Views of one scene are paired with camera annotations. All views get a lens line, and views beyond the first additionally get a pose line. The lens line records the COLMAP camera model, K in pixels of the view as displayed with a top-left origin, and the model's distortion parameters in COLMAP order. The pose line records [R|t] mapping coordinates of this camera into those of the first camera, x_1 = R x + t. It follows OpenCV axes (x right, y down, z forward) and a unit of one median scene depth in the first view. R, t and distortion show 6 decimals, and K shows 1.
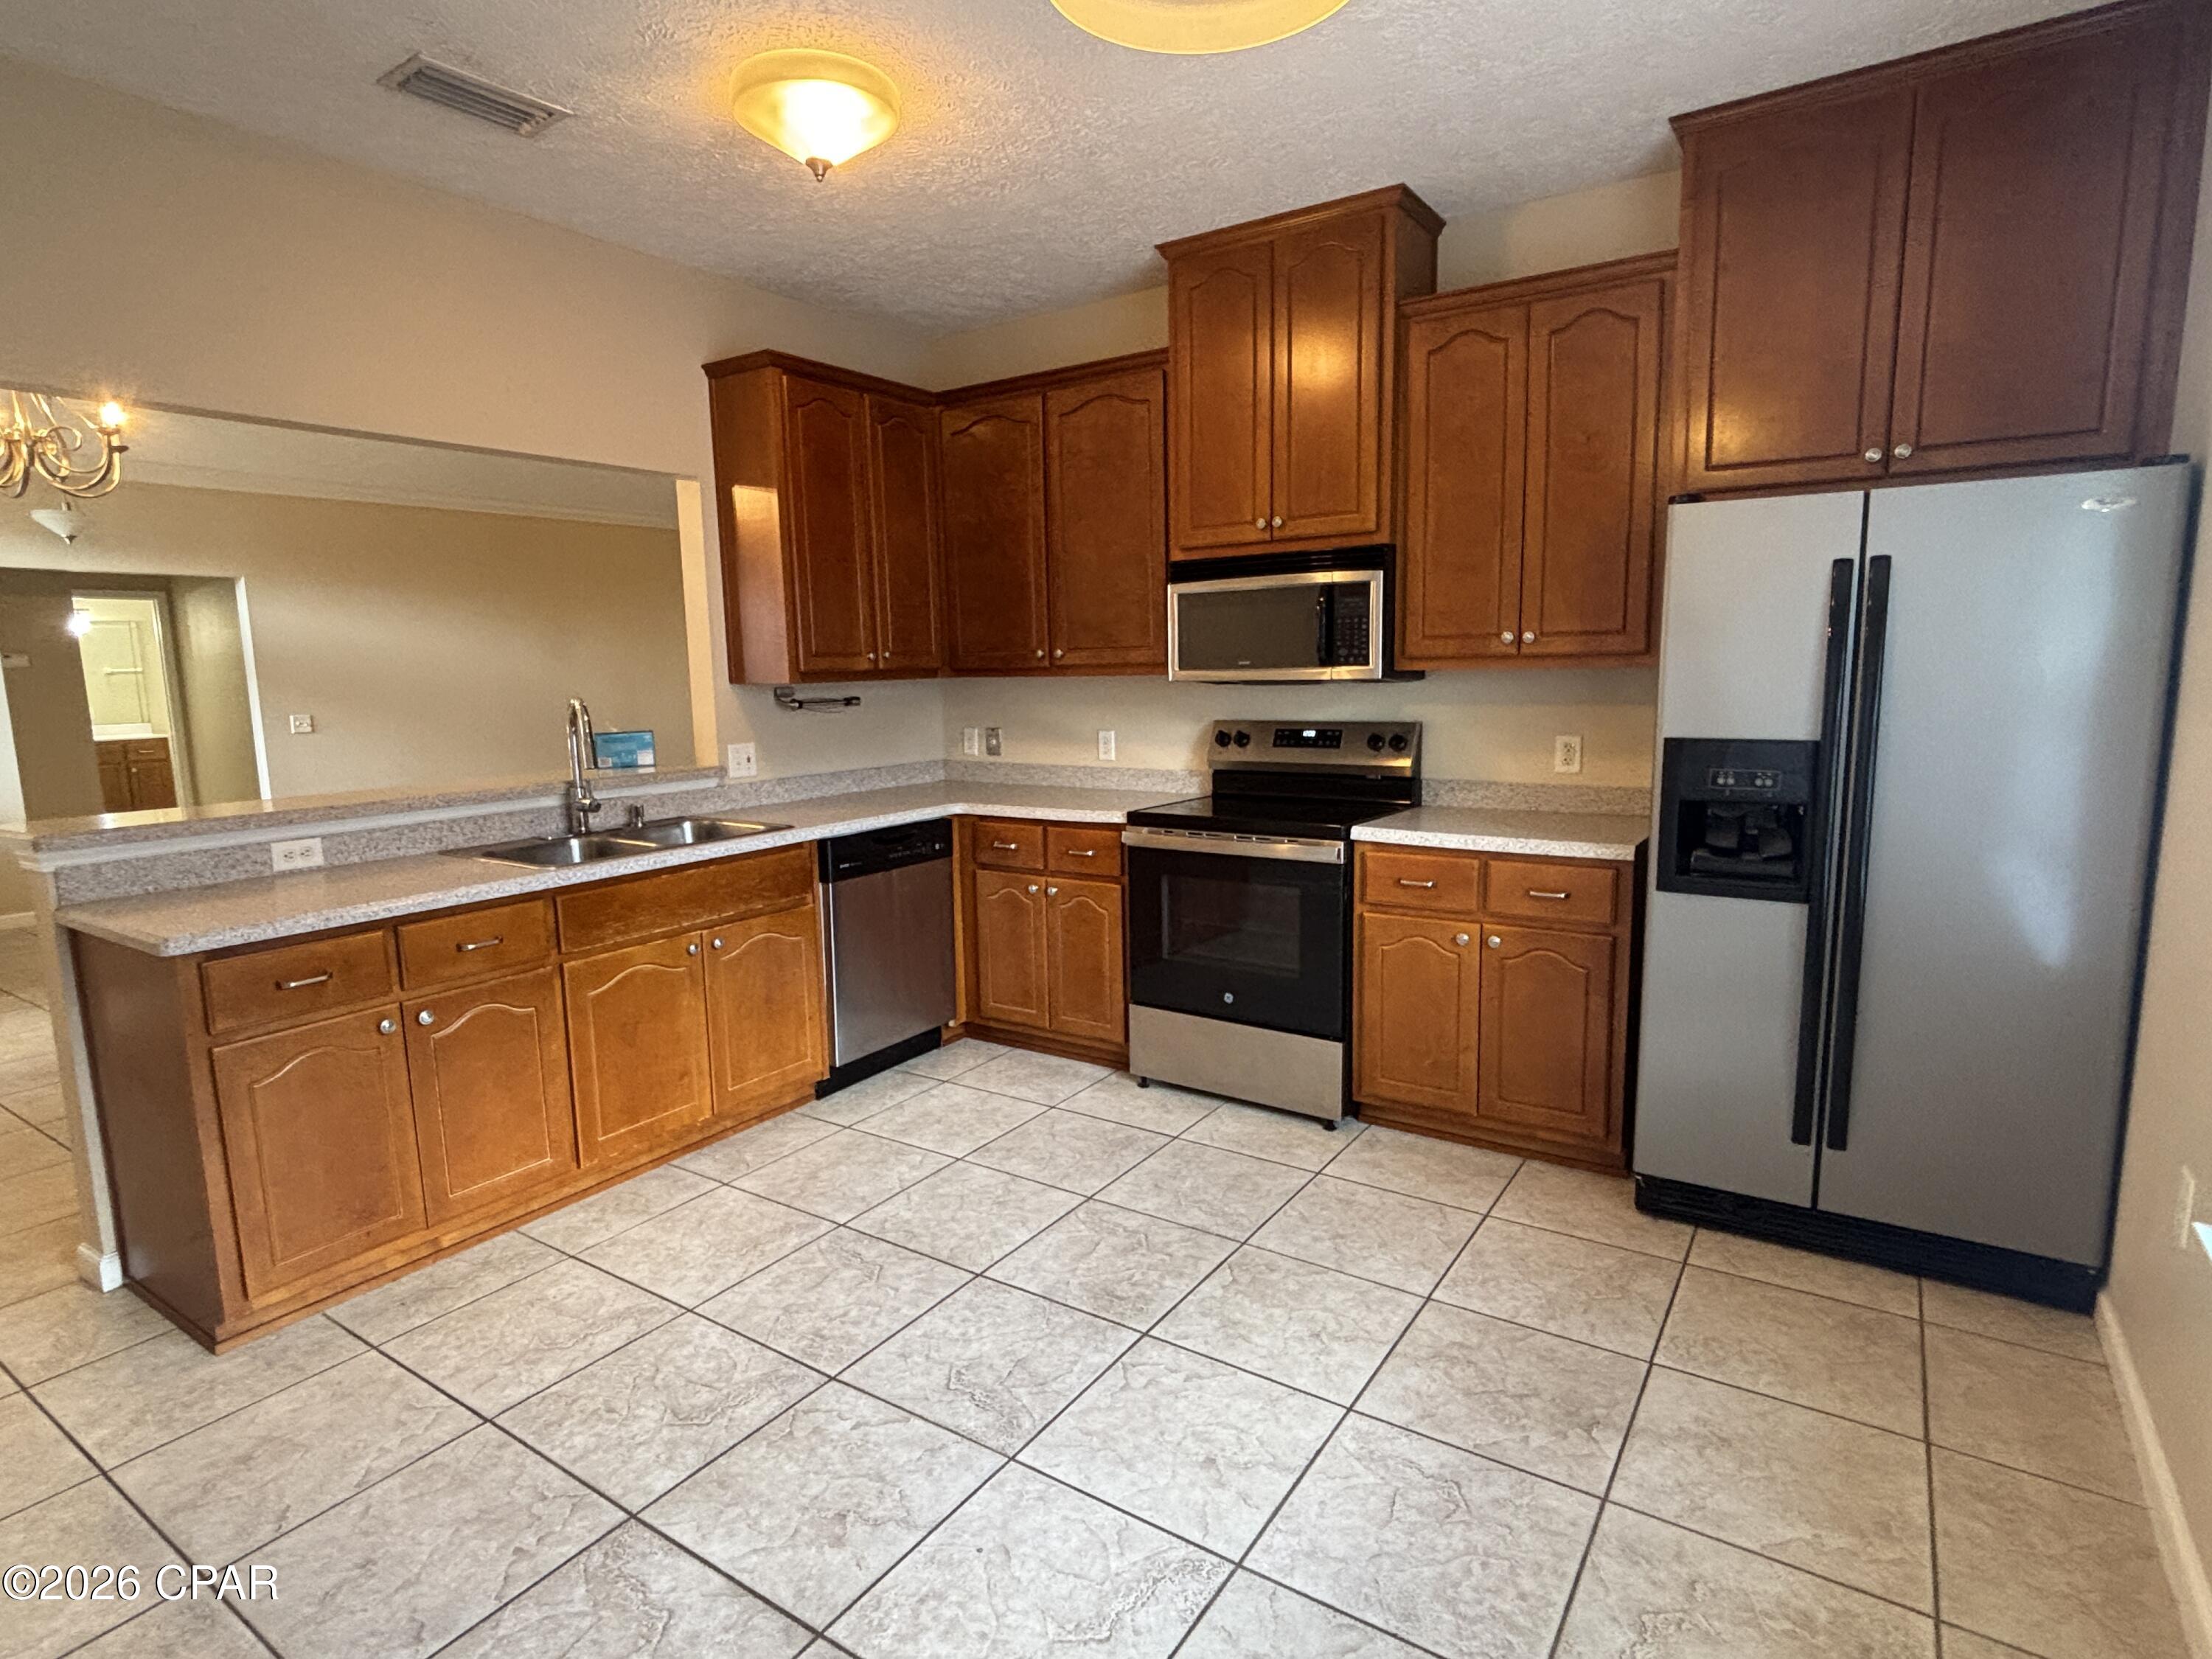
lens RADIAL K [[1162.8, 0, 1097.3], [0, 1162.8, 833.1], [0, 0, 1]] dist [-0.001872, -0.001050]
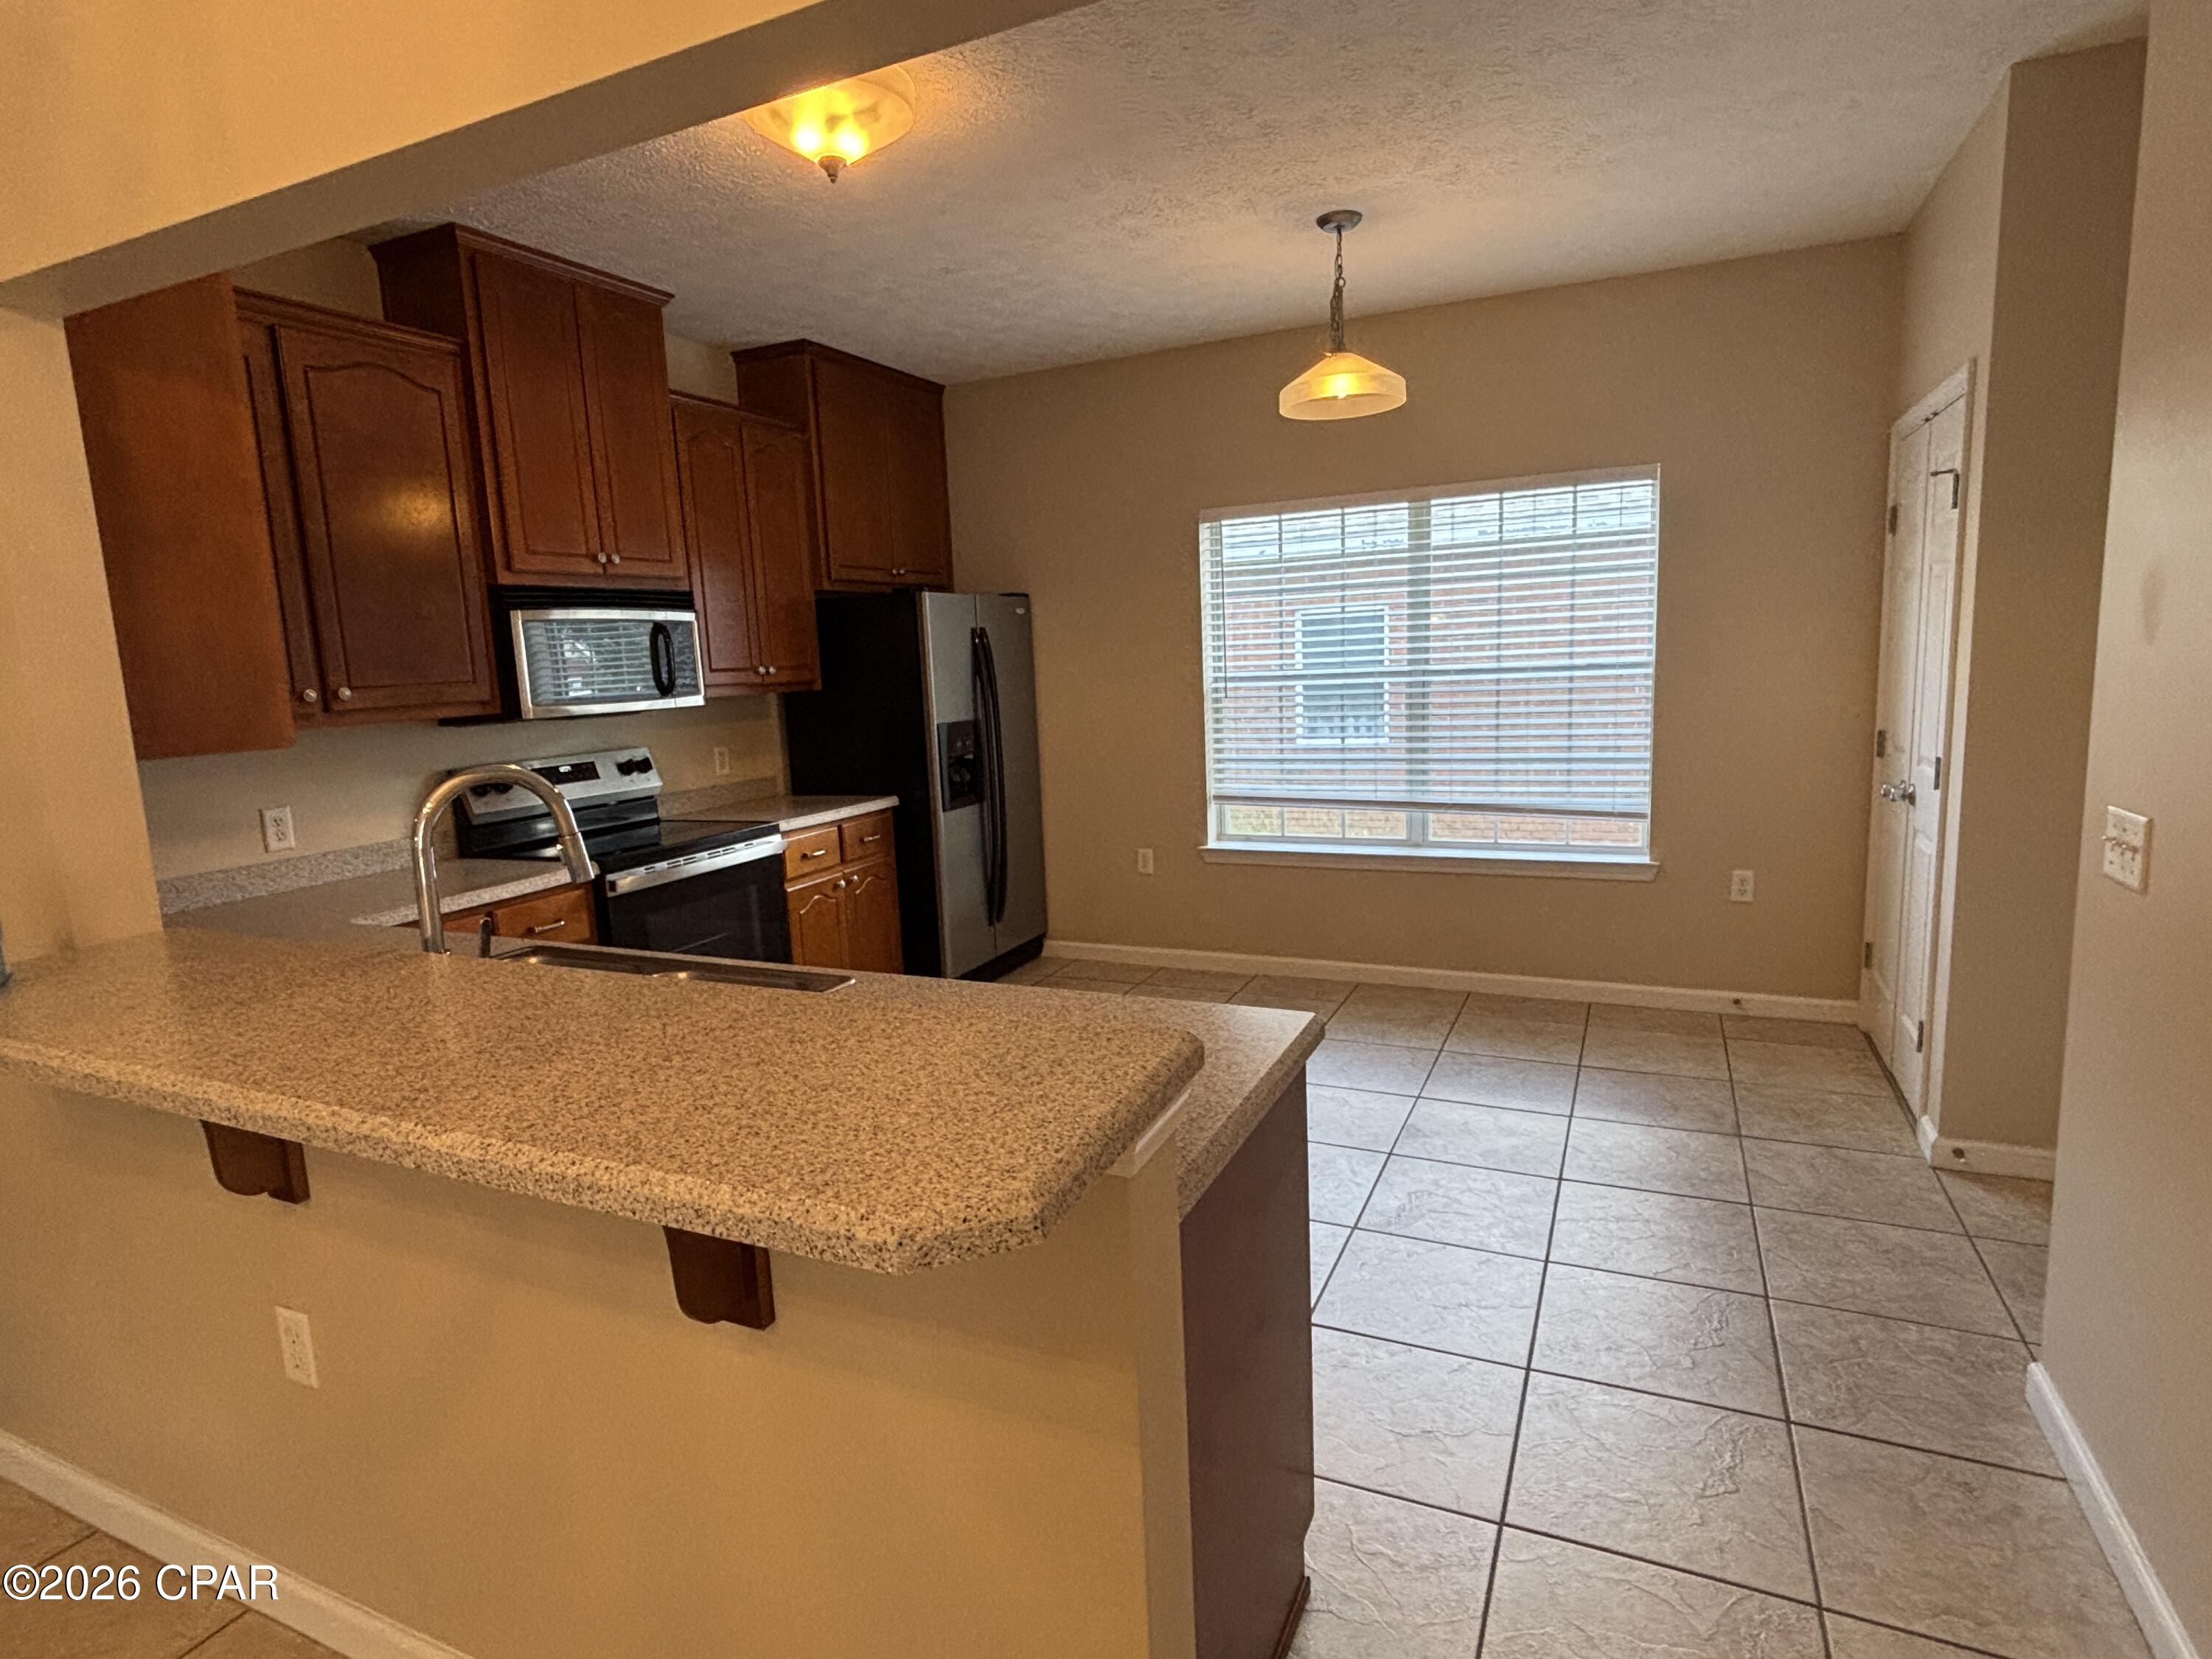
lens RADIAL K [[1162.8, 0, 1097.3], [0, 1162.8, 833.1], [0, 0, 1]] dist [-0.001872, -0.001050]
pose [[-0.154883, -0.126324, 0.979823, -1.095476], [0.189297, 0.969620, 0.154931, -0.126763], [-0.969628, 0.209474, -0.126265, 0.876658]]
